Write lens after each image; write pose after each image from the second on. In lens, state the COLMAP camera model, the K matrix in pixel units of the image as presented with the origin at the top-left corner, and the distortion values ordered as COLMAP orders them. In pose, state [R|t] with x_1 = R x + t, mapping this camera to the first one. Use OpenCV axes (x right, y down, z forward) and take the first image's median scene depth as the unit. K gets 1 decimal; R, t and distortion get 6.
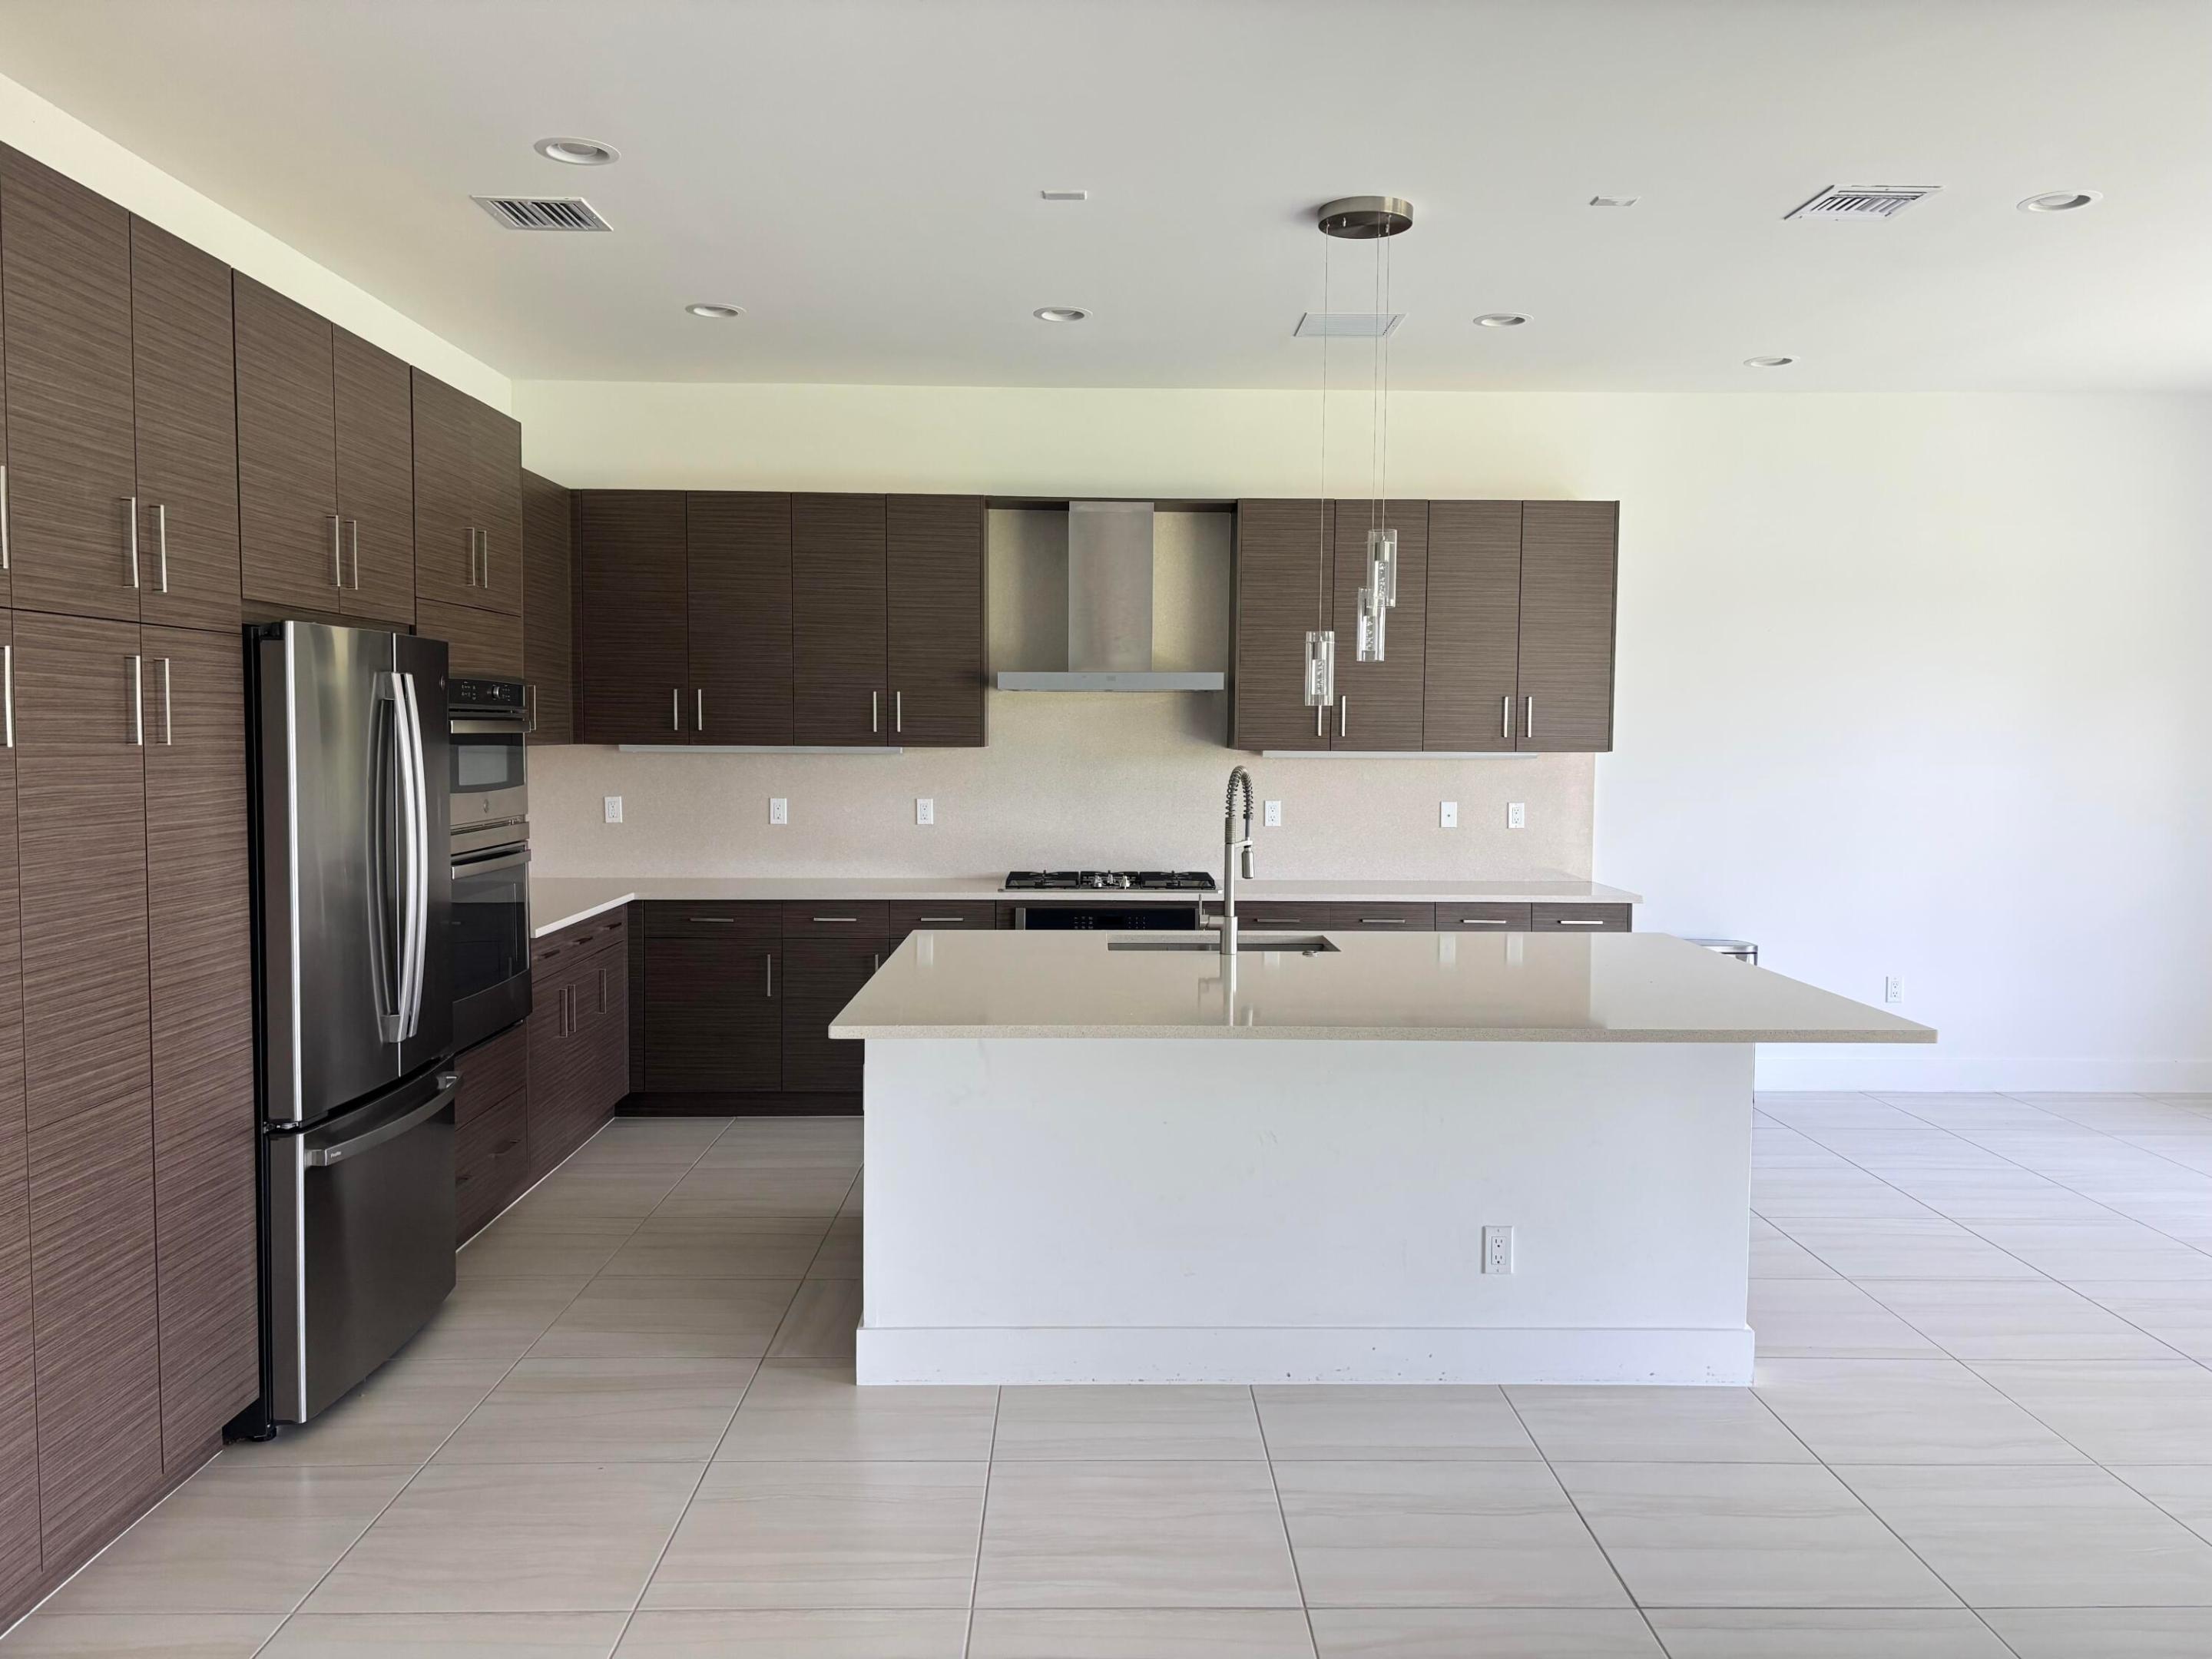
lens RADIAL K [[1661.3, 0, 1106.0], [0, 1661.3, 829.5], [0, 0, 1]] dist [0.035743, -0.013385]
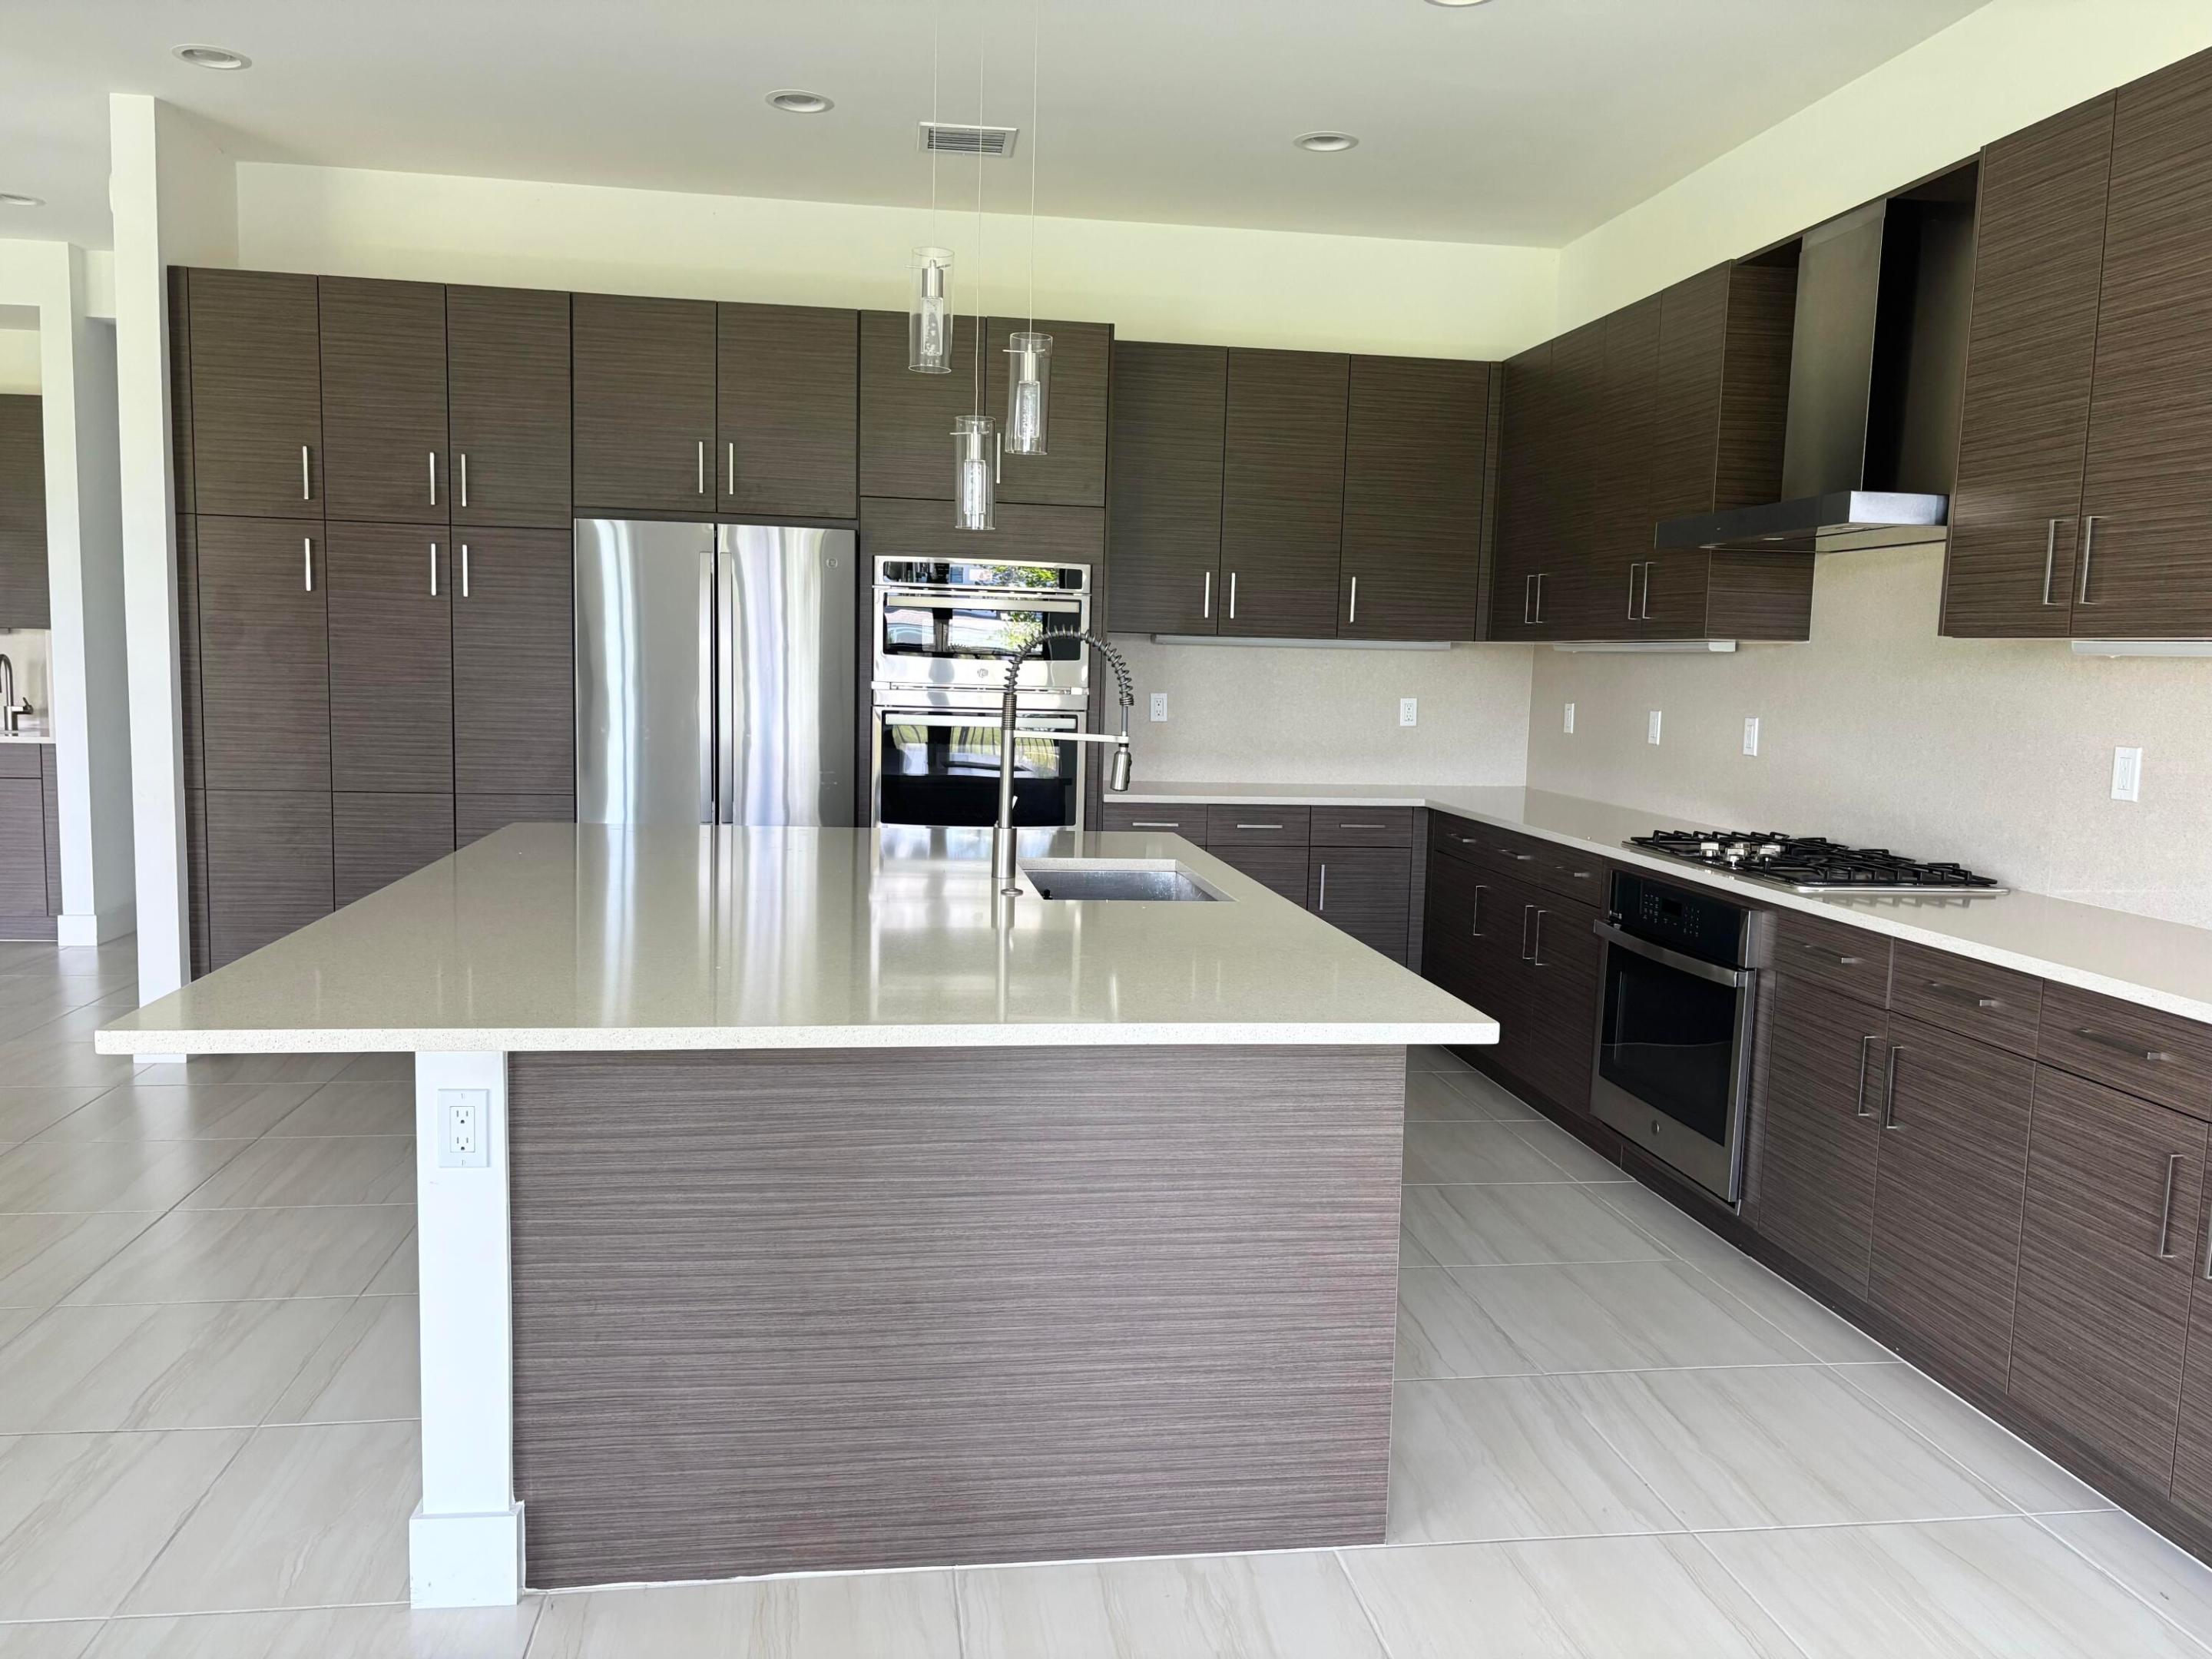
lens RADIAL K [[1675.4, 0, 1106.0], [0, 1675.4, 829.5], [0, 0, 1]] dist [0.063960, -0.076021]
pose [[0.125627, 0.099016, -0.987124, 0.604546], [-0.088509, 0.992158, 0.088257, -0.011906], [0.988121, 0.076282, 0.133406, 0.698753]]
